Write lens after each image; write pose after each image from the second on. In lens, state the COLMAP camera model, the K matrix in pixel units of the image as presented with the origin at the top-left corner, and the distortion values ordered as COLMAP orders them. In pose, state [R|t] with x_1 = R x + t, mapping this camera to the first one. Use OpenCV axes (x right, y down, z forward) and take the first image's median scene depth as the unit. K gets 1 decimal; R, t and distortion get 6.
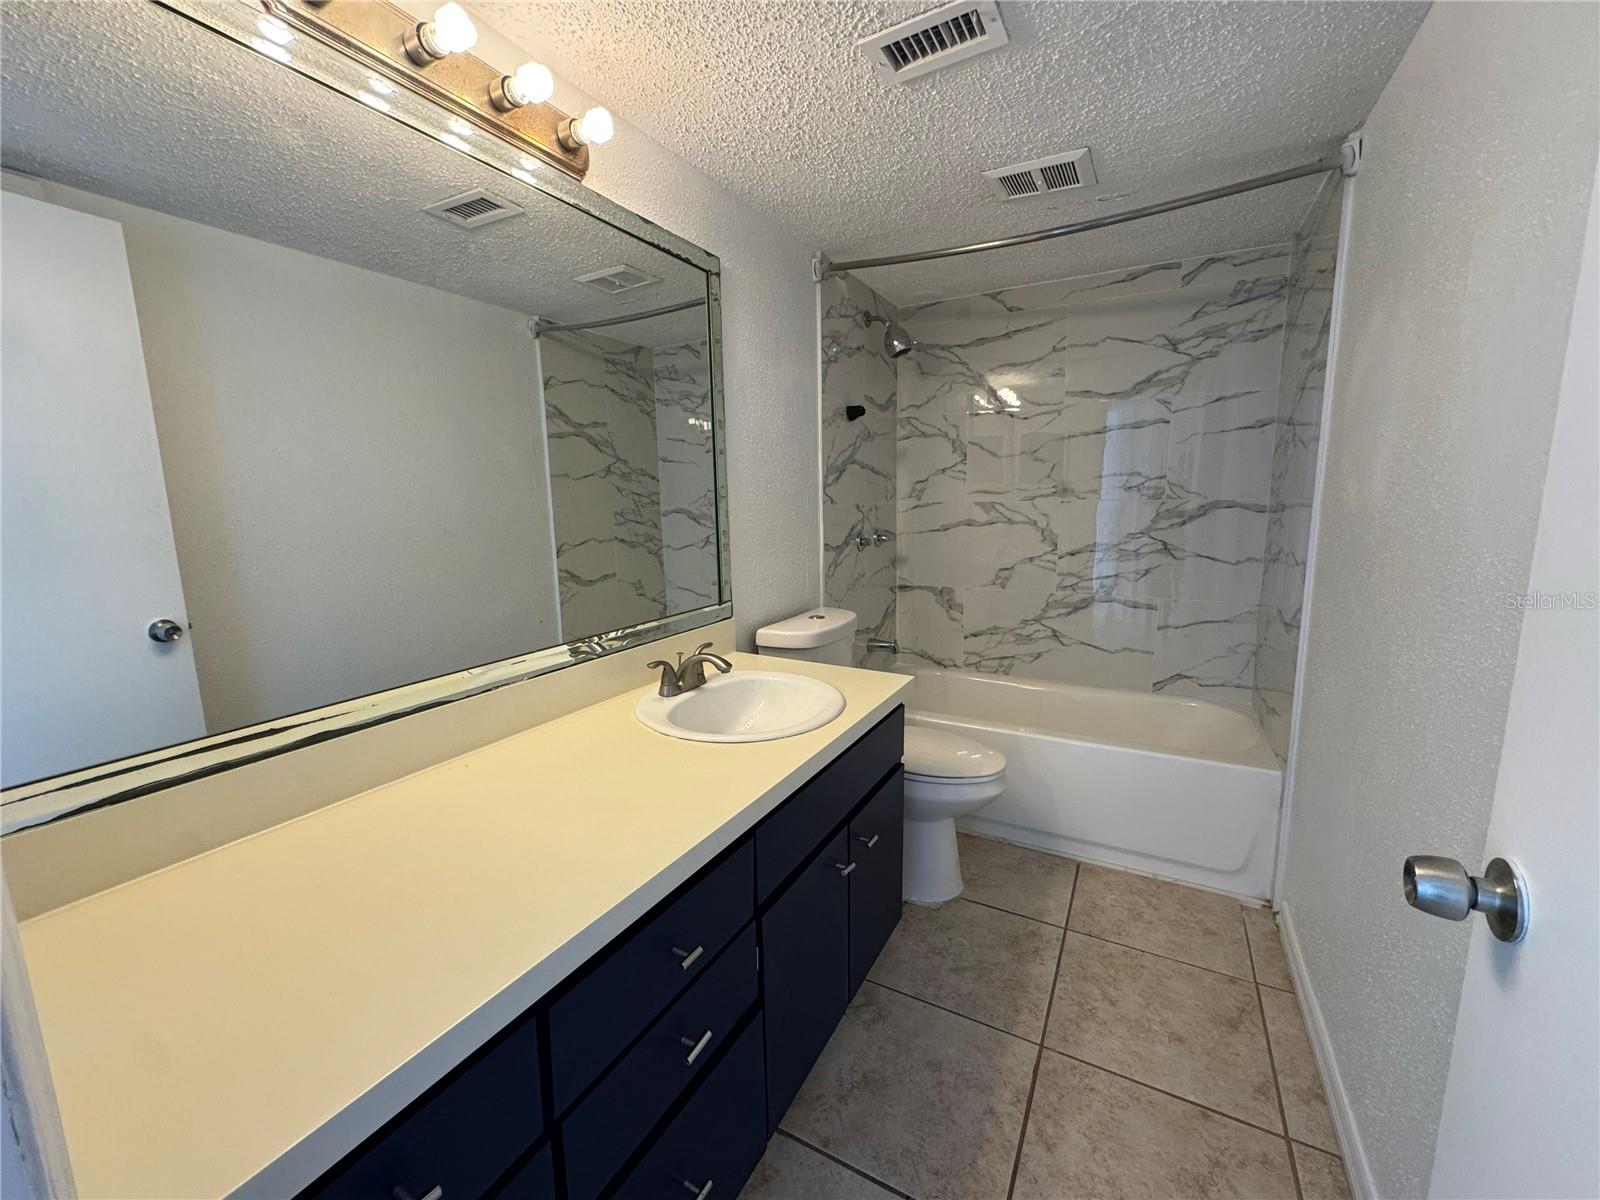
lens RADIAL K [[644.0, 0, 803.2], [0, 644.0, 598.1], [0, 0, 1]] dist [0.000793, 0.000248]
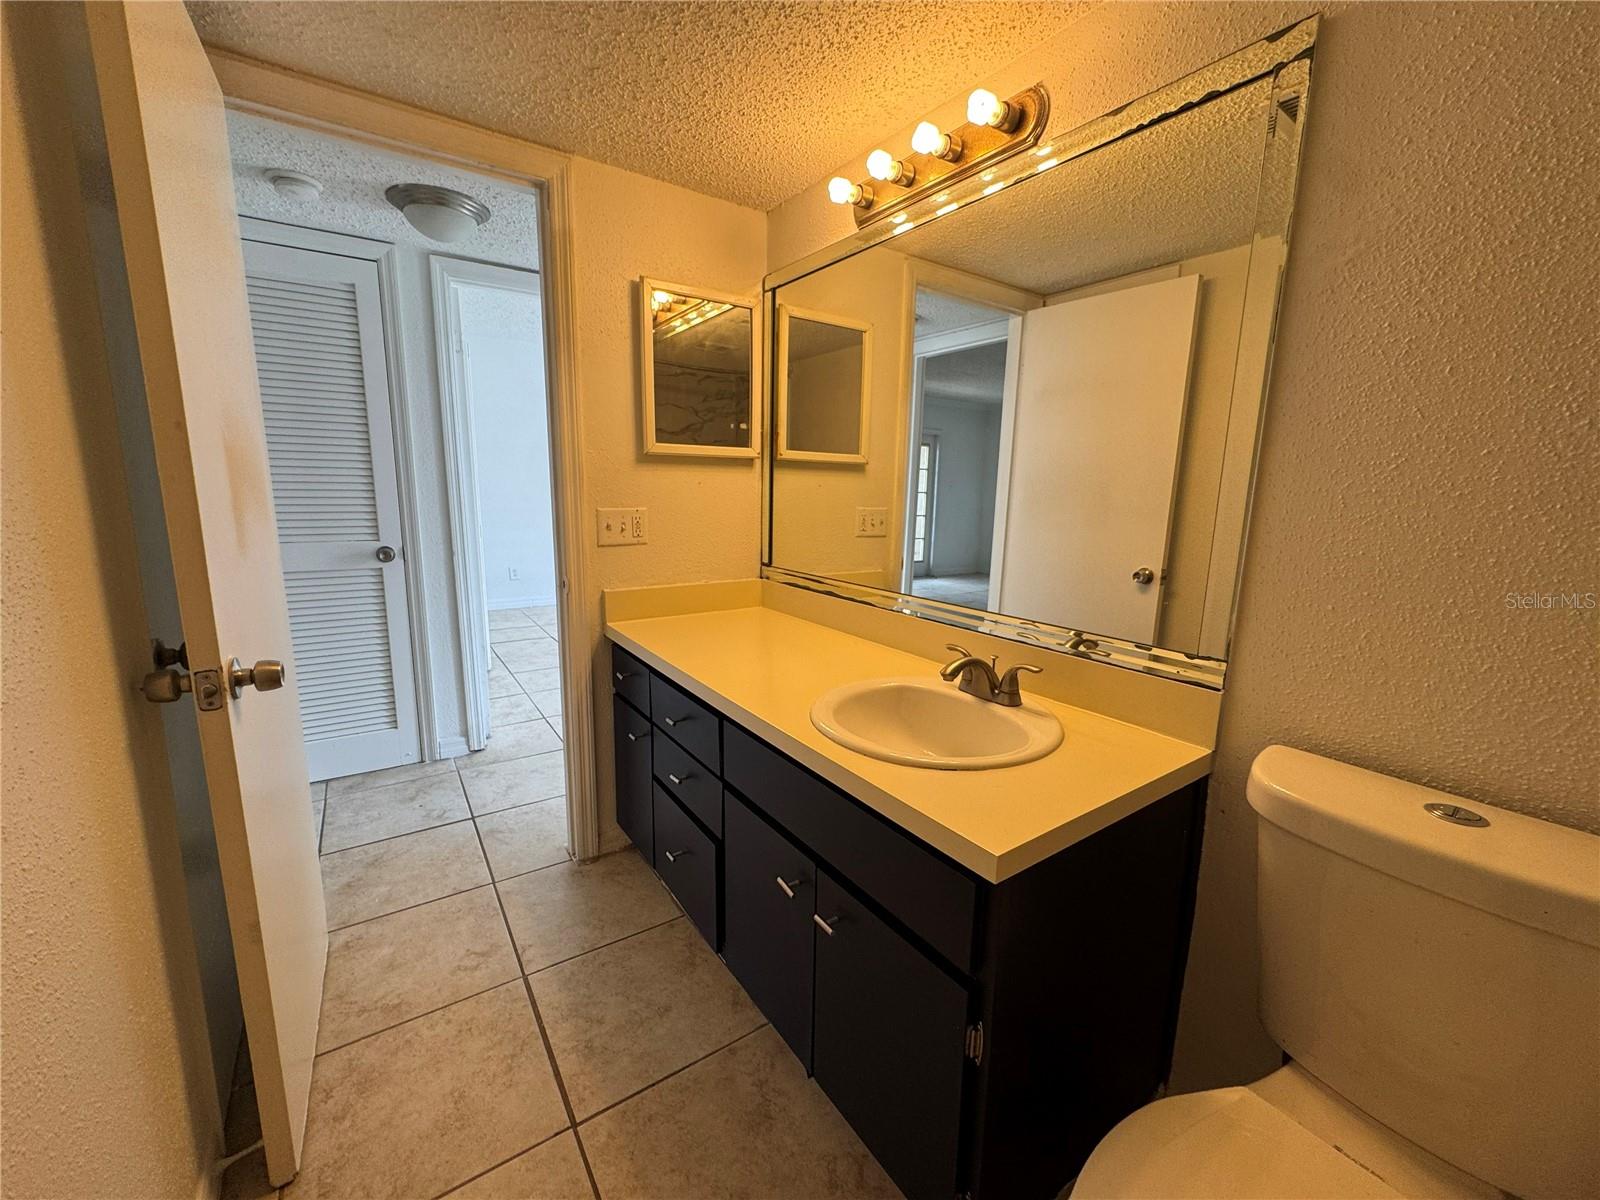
lens RADIAL K [[644.0, 0, 806.7], [0, 644.0, 599.7], [0, 0, 1]] dist [0.000793, 0.000248]
pose [[-0.452189, 0.159148, -0.877609, 0.709177], [-0.157266, 0.954310, 0.254088, -0.173066], [0.877948, 0.252913, -0.406500, 1.168095]]
